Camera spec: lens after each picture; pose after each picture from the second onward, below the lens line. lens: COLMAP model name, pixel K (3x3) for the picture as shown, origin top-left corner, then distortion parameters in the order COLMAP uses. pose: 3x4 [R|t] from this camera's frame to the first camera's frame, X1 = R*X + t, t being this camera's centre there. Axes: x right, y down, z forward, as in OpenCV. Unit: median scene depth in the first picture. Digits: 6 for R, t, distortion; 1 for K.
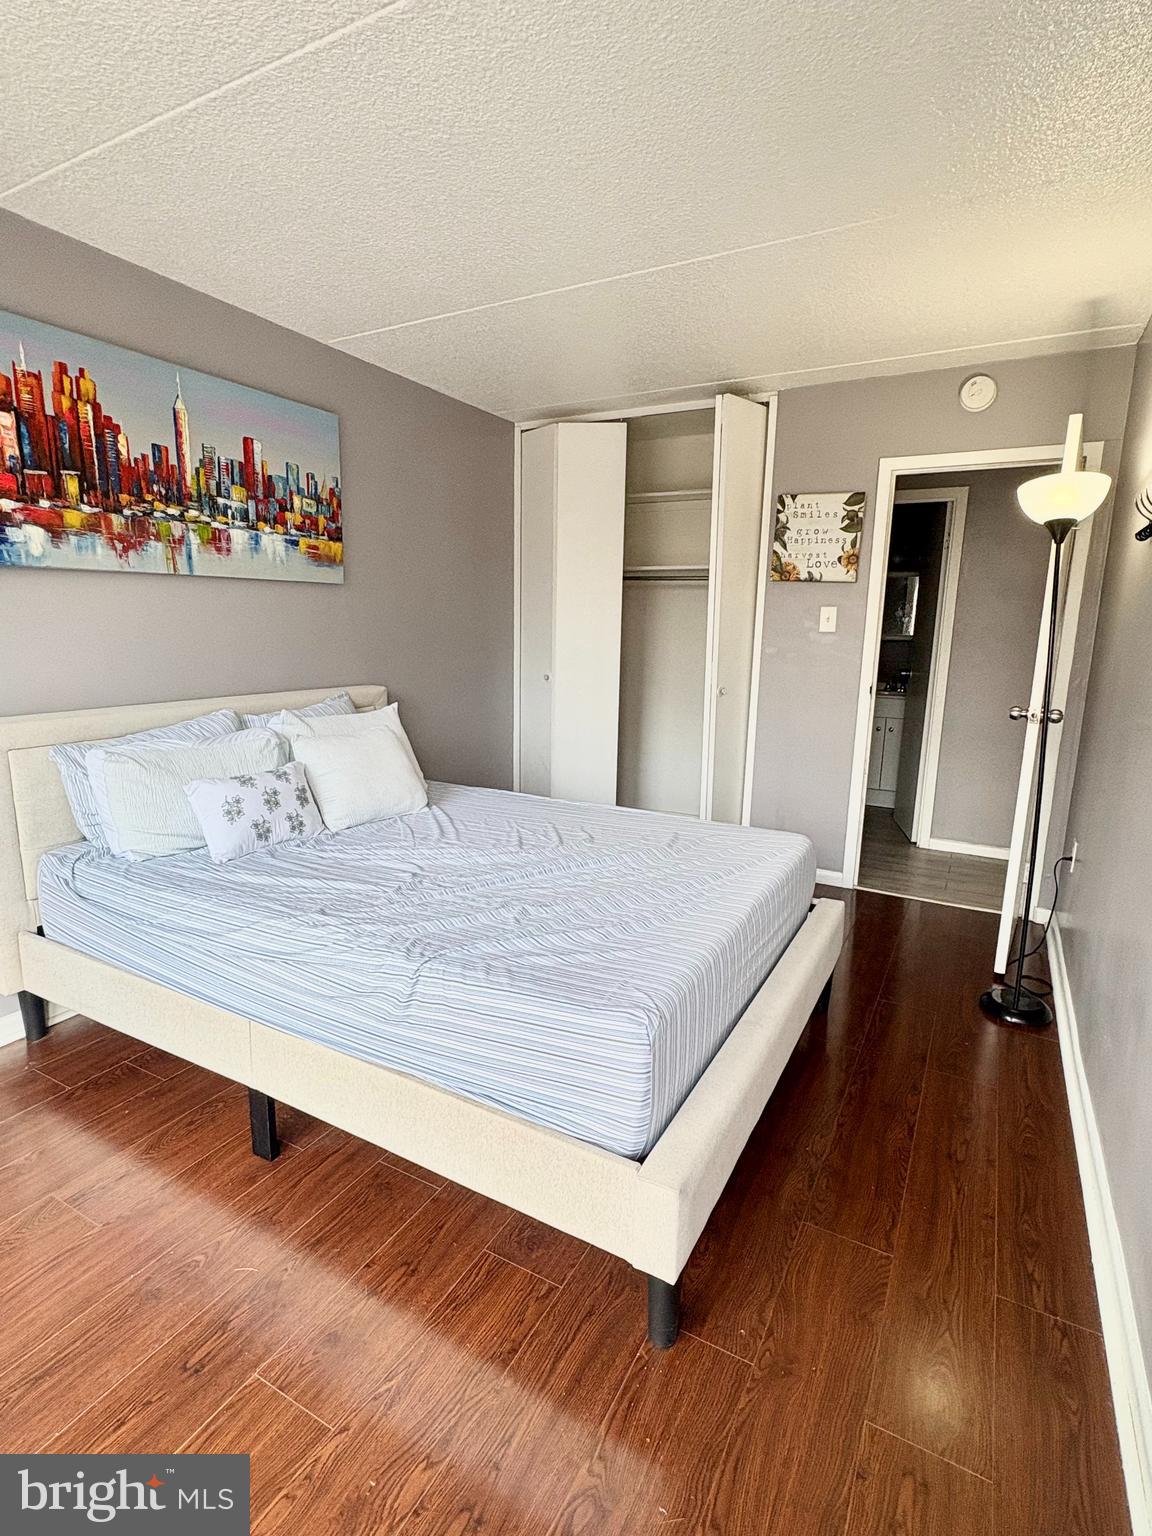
lens RADIAL K [[764.8, 0, 576.6], [0, 764.8, 765.9], [0, 0, 1]] dist [-0.002370, -0.000156]
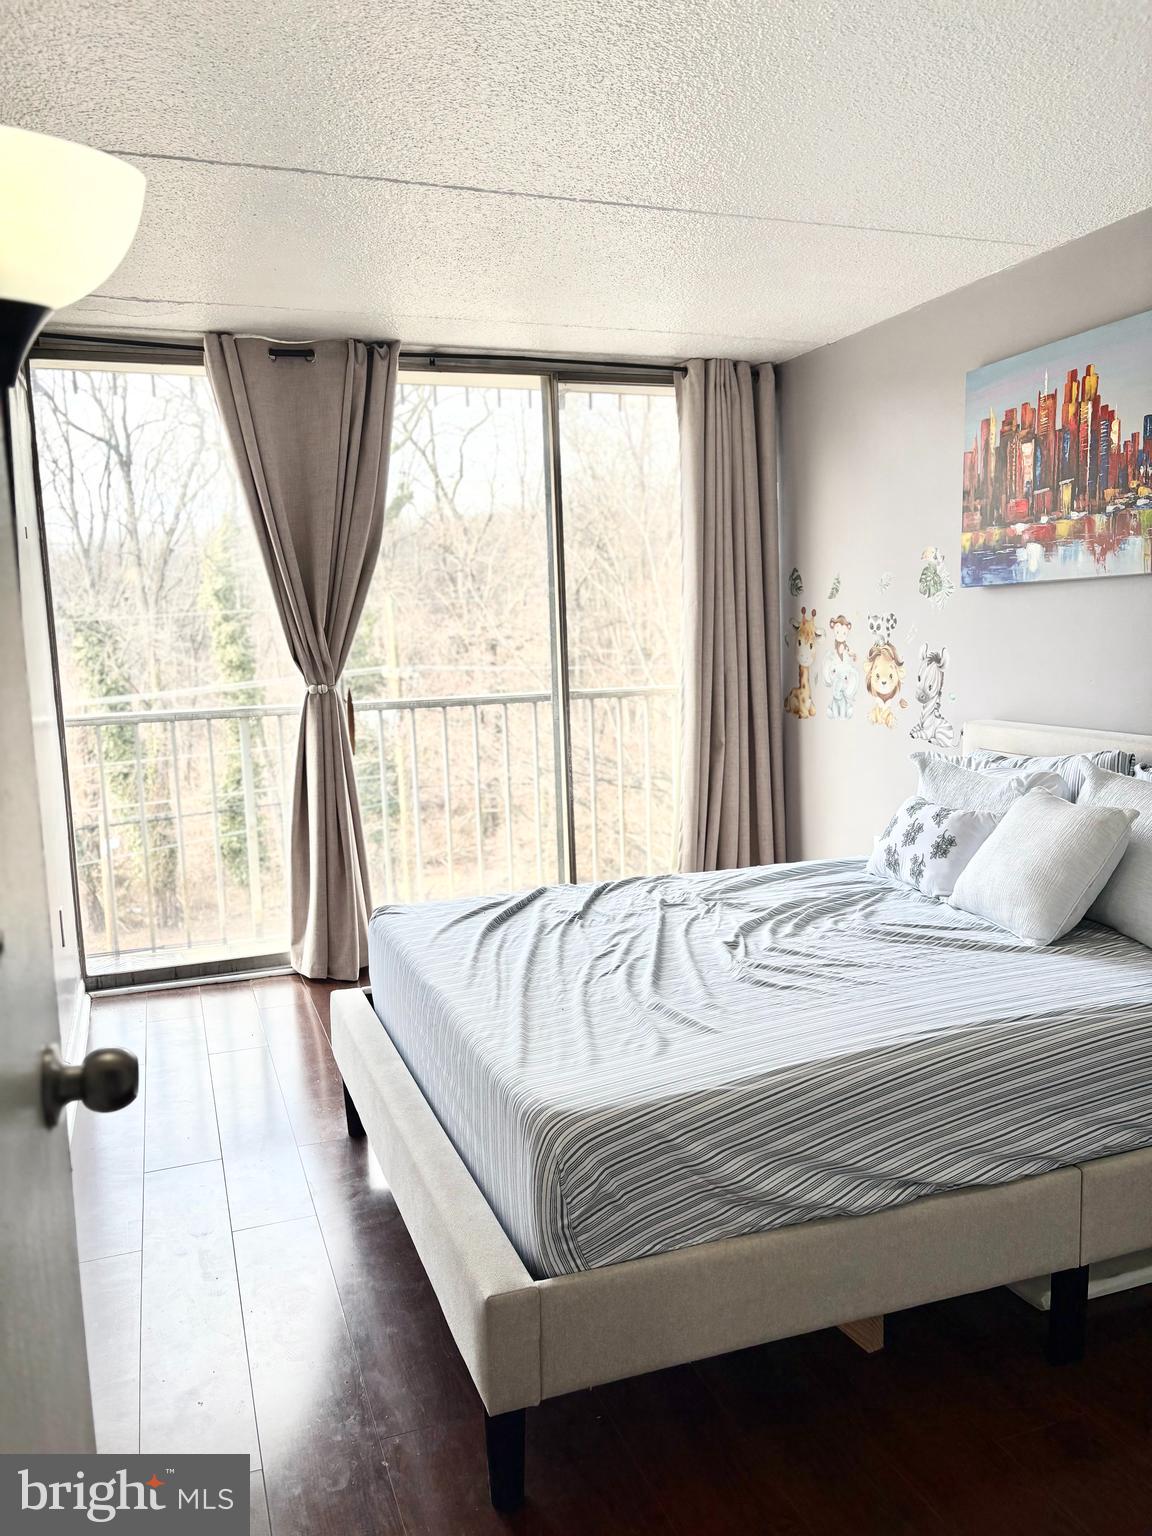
lens RADIAL K [[1169.5, 0, 577.1], [0, 1169.5, 771.7], [0, 0, 1]] dist [0.006621, 0.002098]
pose [[-0.659677, 0.100884, -0.744747, 0.854812], [-0.118700, 0.964526, 0.235797, -0.295668], [0.742116, 0.243951, -0.624301, 1.502171]]
